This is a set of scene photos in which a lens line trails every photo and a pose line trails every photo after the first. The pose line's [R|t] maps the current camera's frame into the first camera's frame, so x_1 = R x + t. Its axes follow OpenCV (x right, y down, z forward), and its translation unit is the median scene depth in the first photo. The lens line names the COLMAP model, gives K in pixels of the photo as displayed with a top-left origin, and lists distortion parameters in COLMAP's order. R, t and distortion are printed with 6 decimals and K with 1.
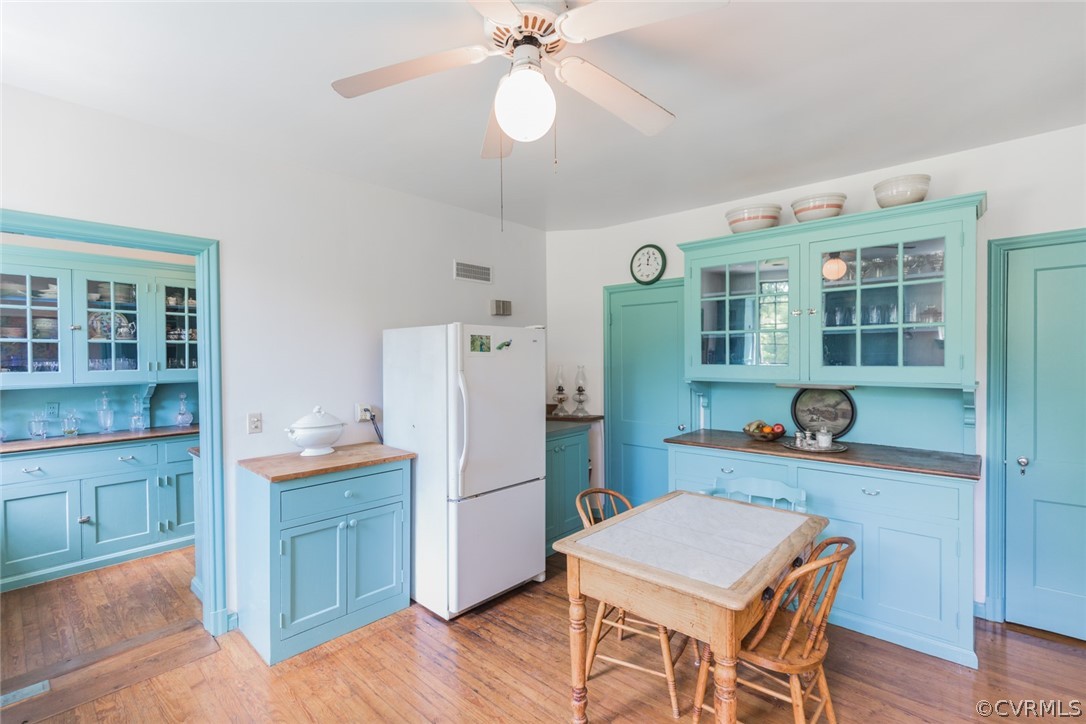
lens RADIAL K [[491.6, 0, 545.5], [0, 491.6, 362.5], [0, 0, 1]] dist [0.005191, -0.000414]
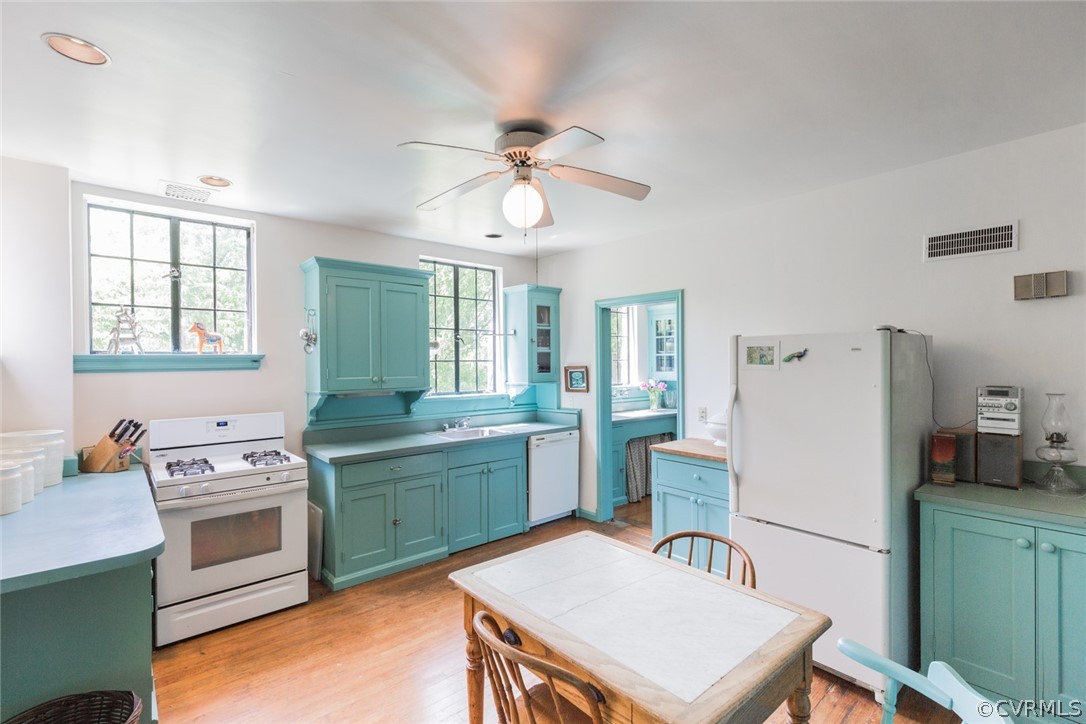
lens RADIAL K [[491.6, 0, 545.5], [0, 491.6, 361.3], [0, 0, 1]] dist [0.005191, -0.000414]
pose [[-0.122533, 0.007820, -0.992434, 0.810236], [-0.006377, 0.999942, 0.008666, -0.032727], [0.992444, 0.007391, -0.122476, 0.701620]]
